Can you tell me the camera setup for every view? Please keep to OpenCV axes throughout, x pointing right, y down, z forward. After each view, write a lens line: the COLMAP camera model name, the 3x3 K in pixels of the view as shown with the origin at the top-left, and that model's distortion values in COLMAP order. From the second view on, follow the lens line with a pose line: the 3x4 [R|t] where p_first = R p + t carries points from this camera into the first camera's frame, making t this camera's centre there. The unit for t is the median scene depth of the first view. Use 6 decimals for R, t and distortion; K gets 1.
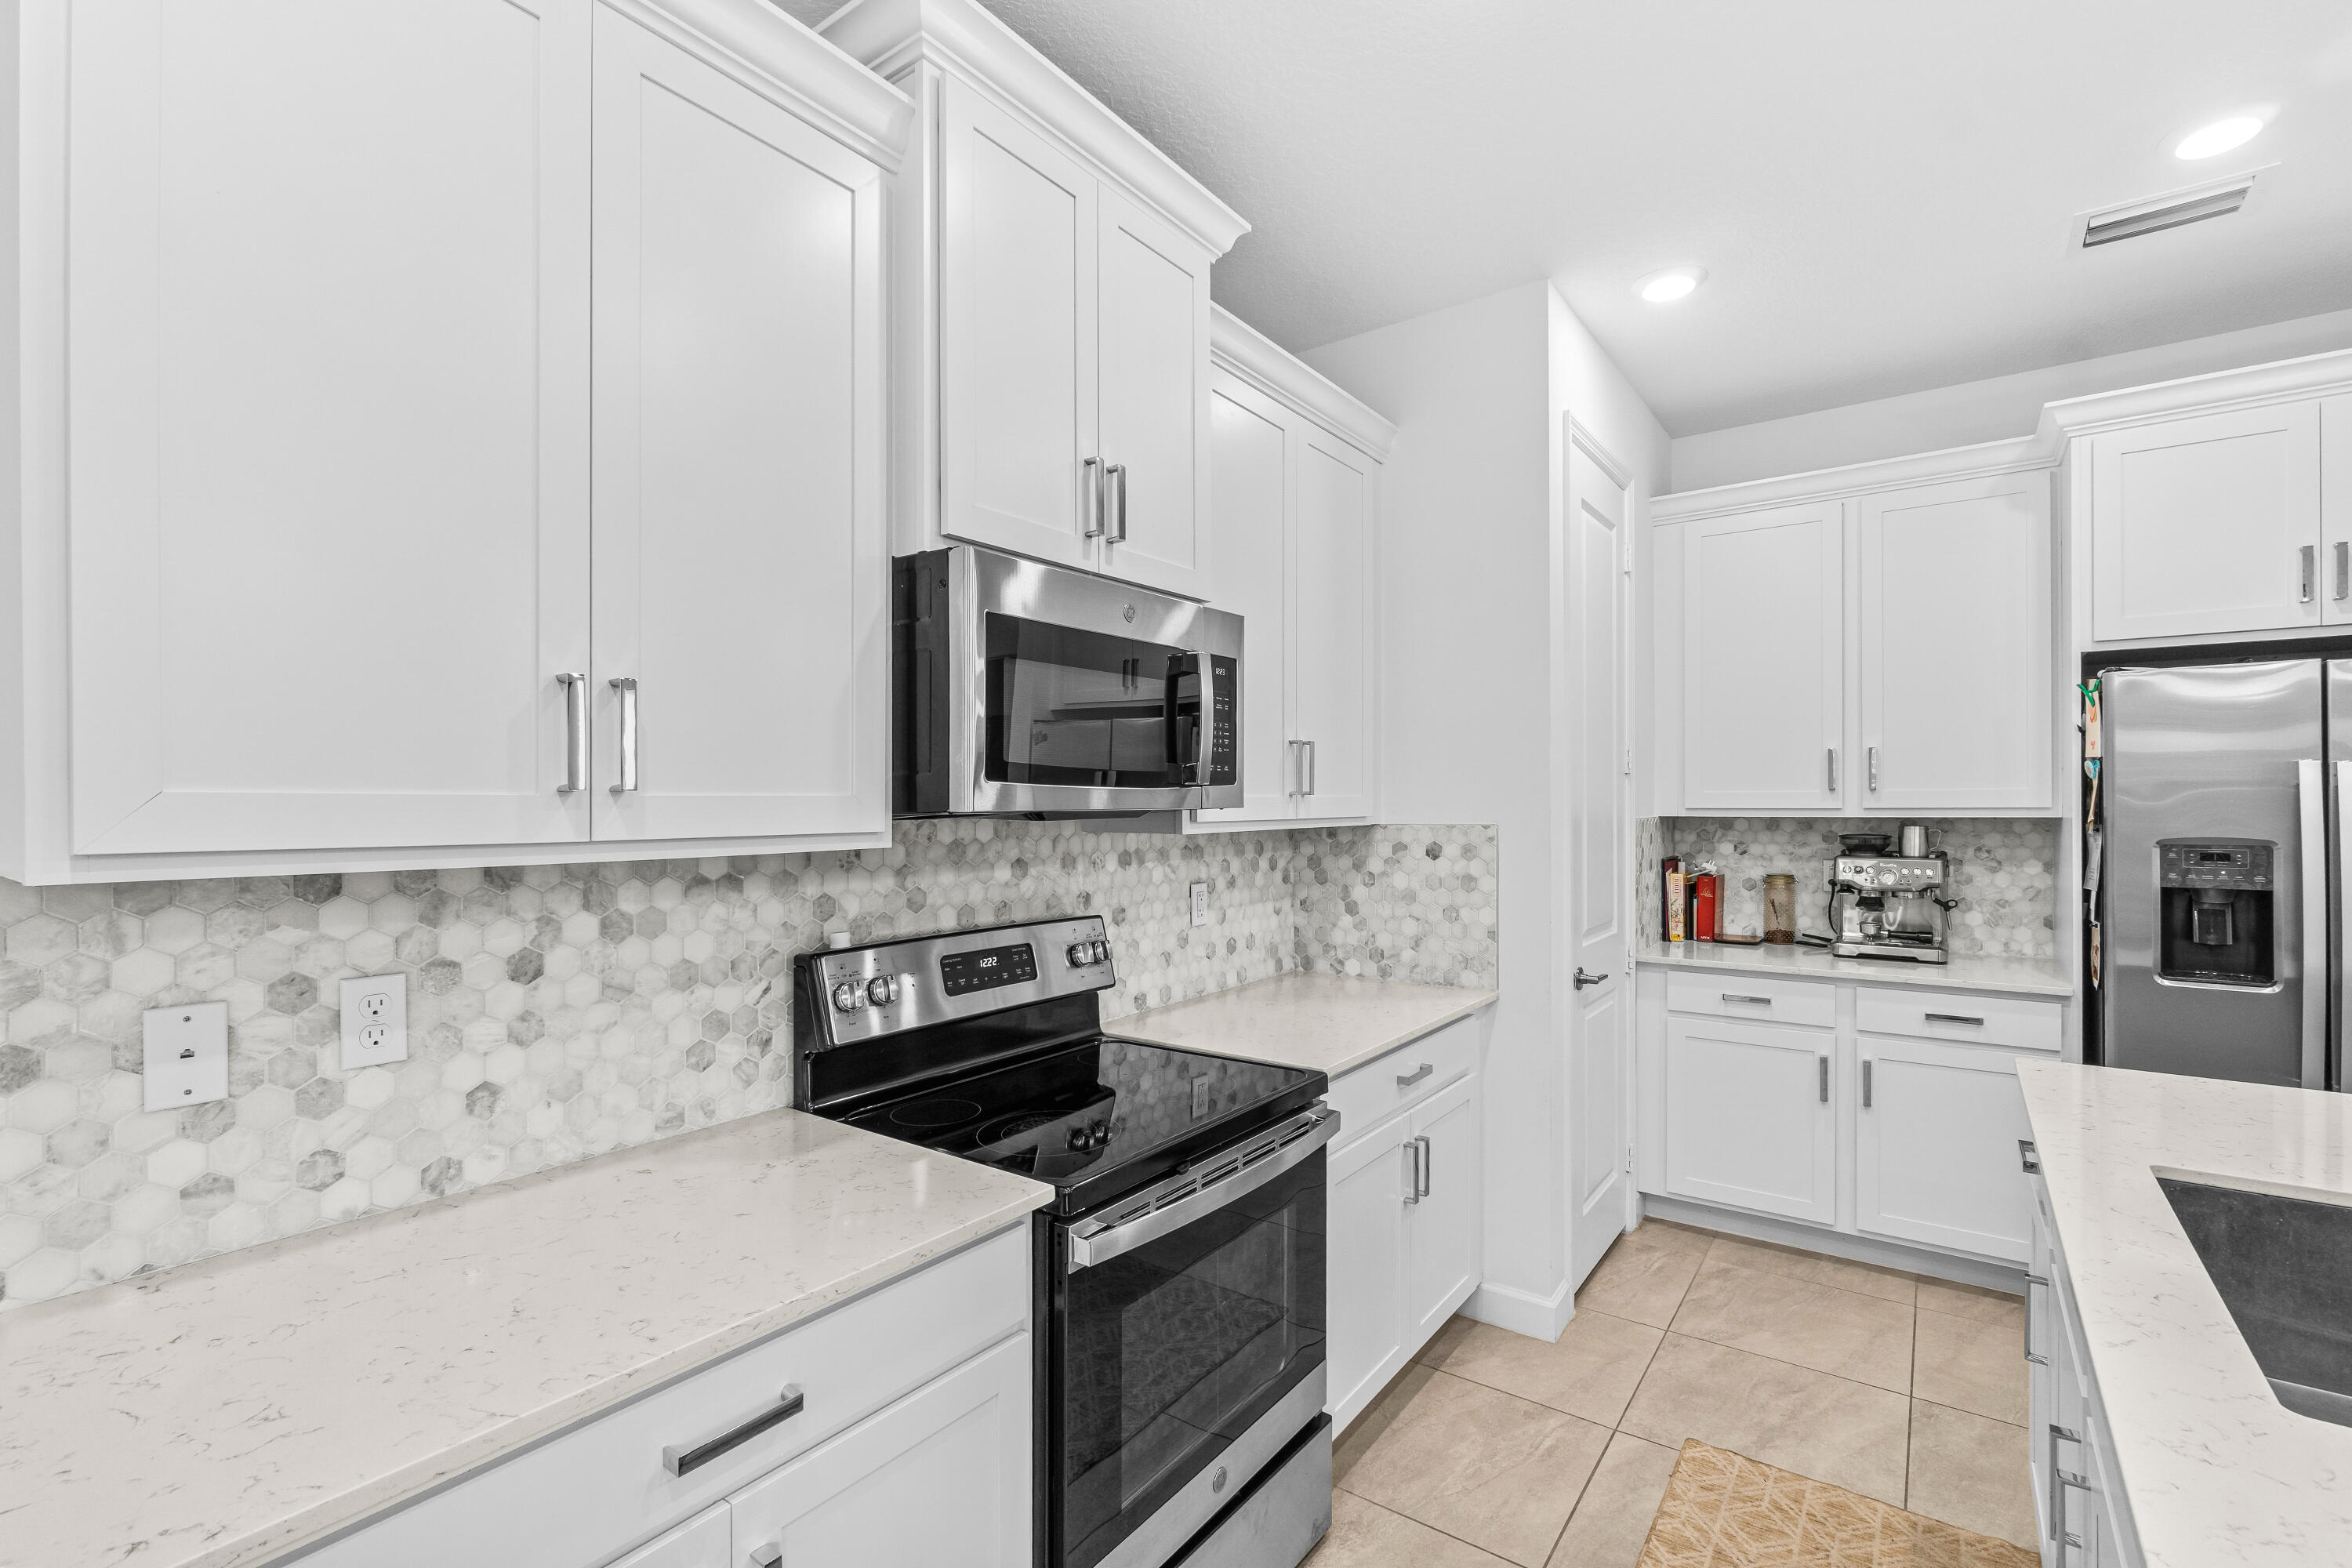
lens RADIAL K [[1032.0, 0, 1173.3], [0, 1032.0, 799.0], [0, 0, 1]] dist [-0.003309, 0.001311]
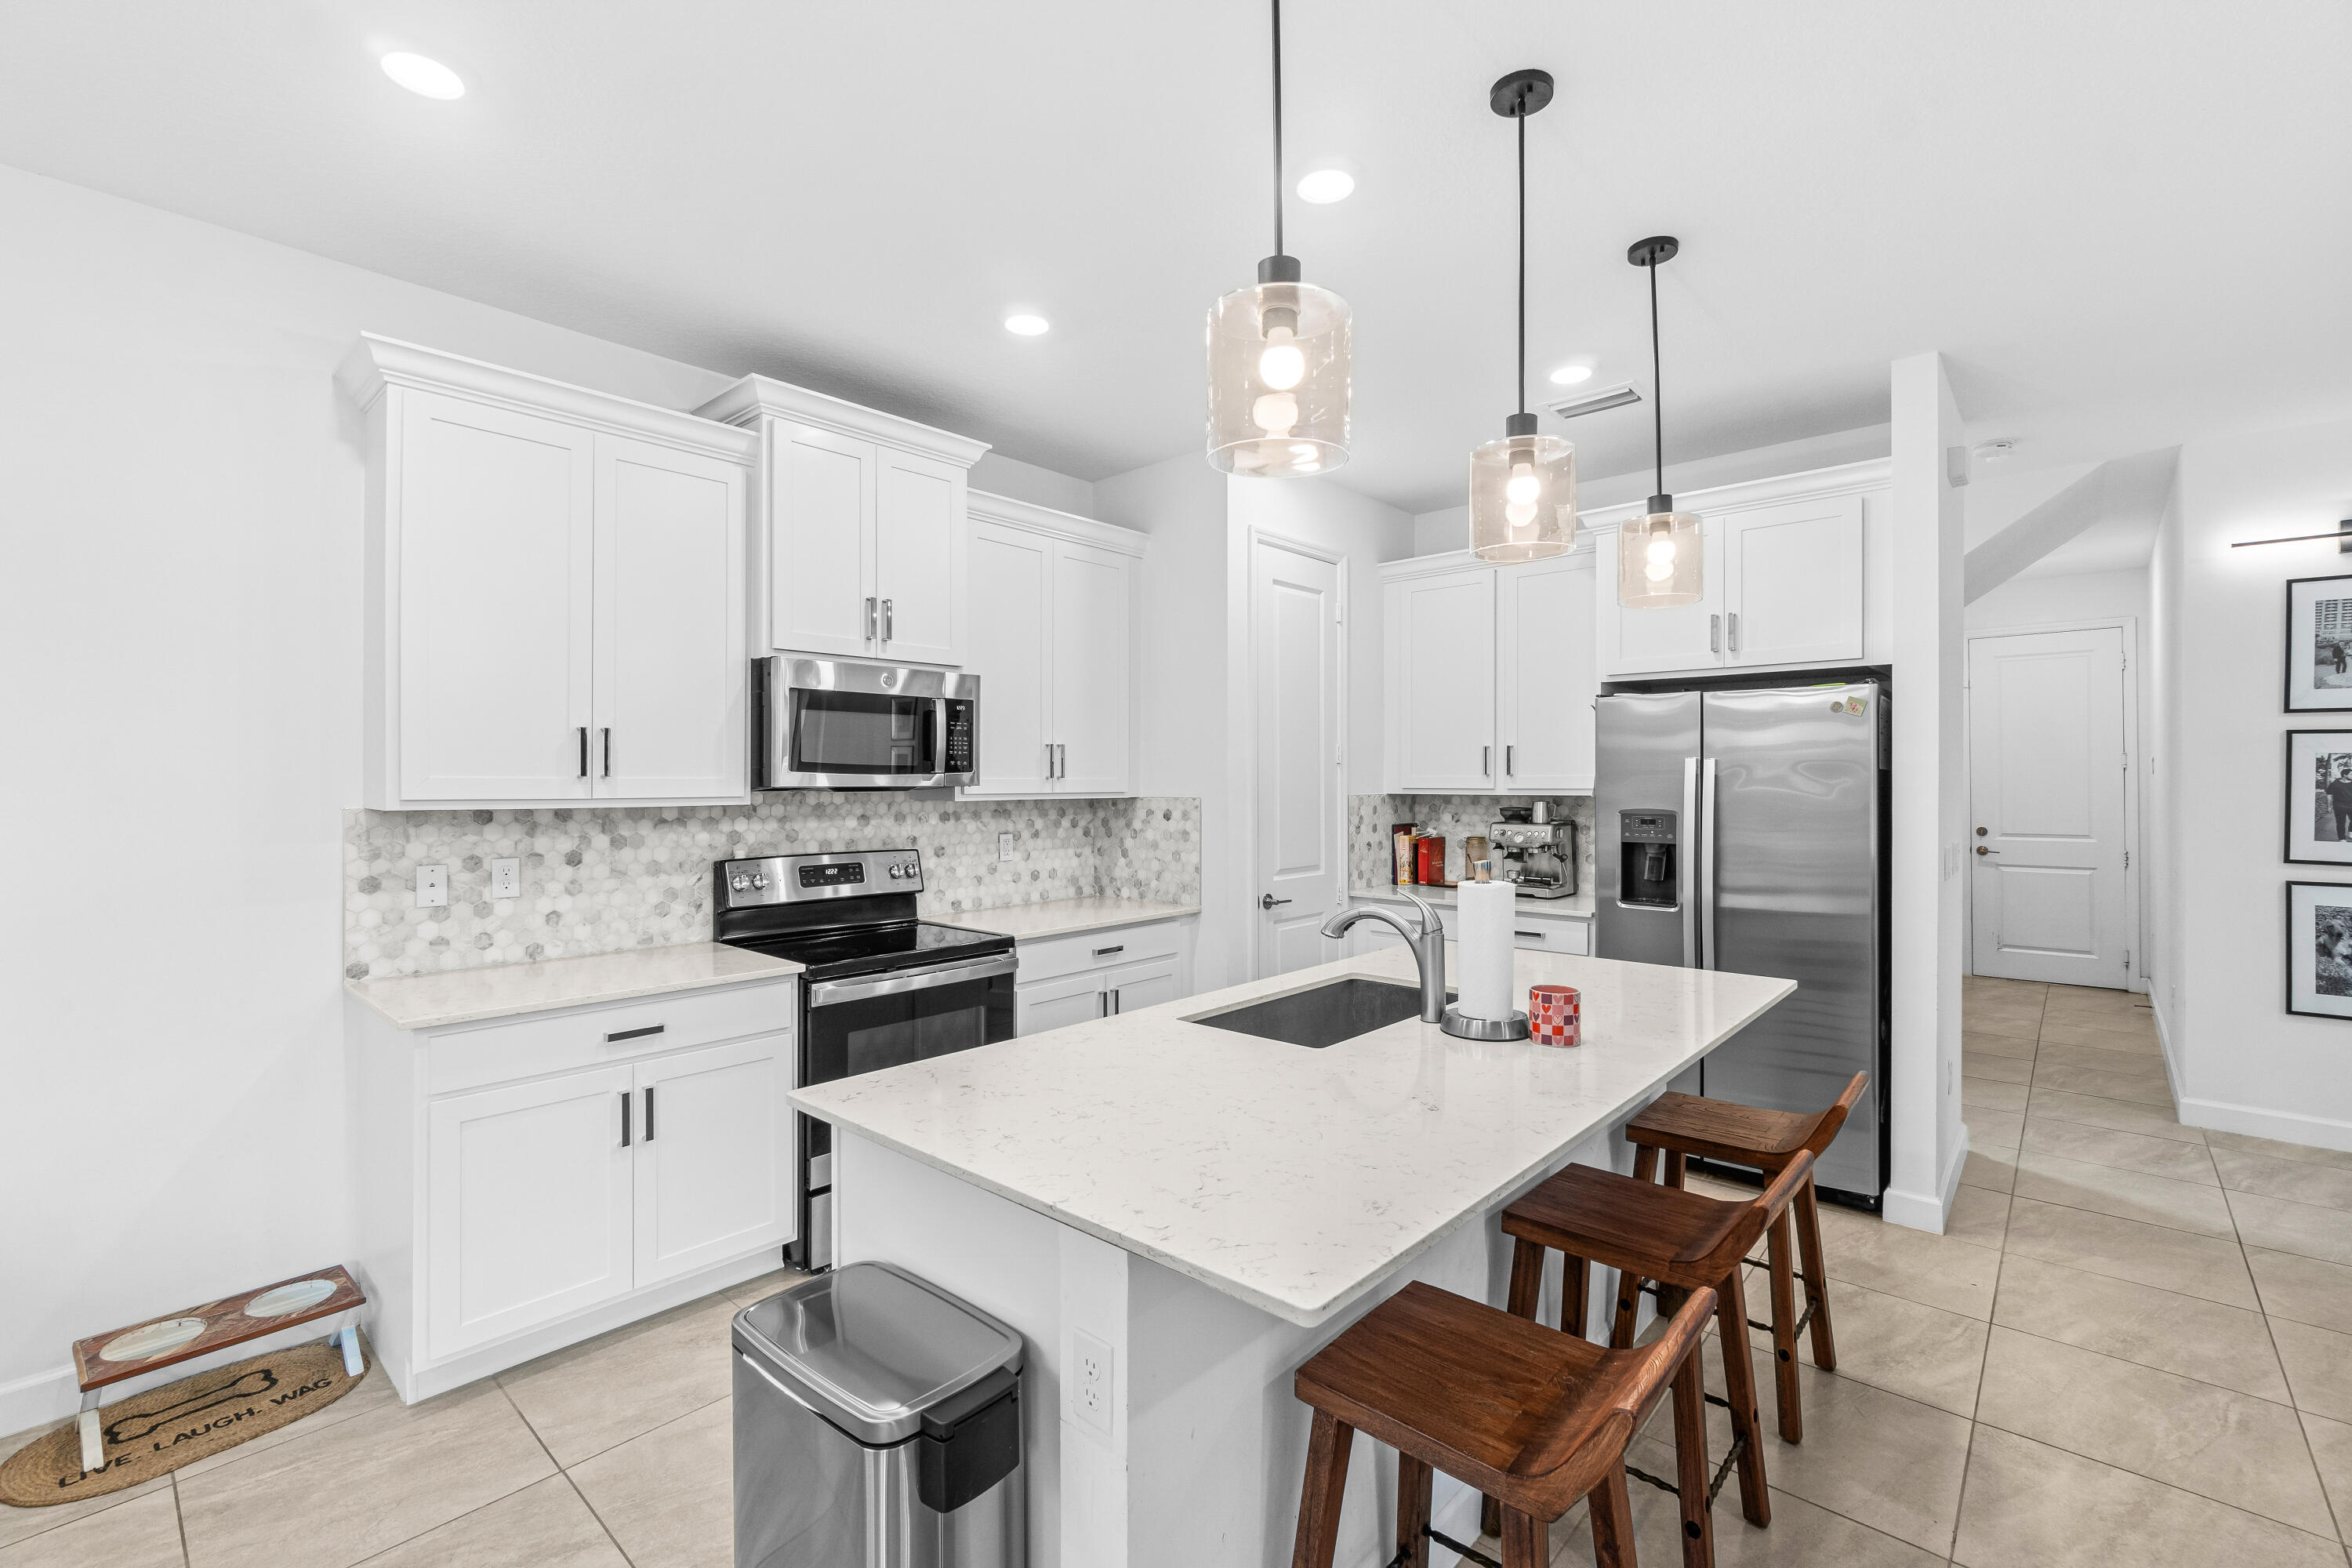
lens RADIAL K [[1032.0, 0, 1182.2], [0, 1032.0, 776.7], [0, 0, 1]] dist [-0.003309, 0.001311]
pose [[0.994734, 0.004284, -0.102400, 0.612864], [-0.004305, 0.999991, 0.000016, -0.008241], [0.102399, 0.000425, 0.994743, -0.722597]]
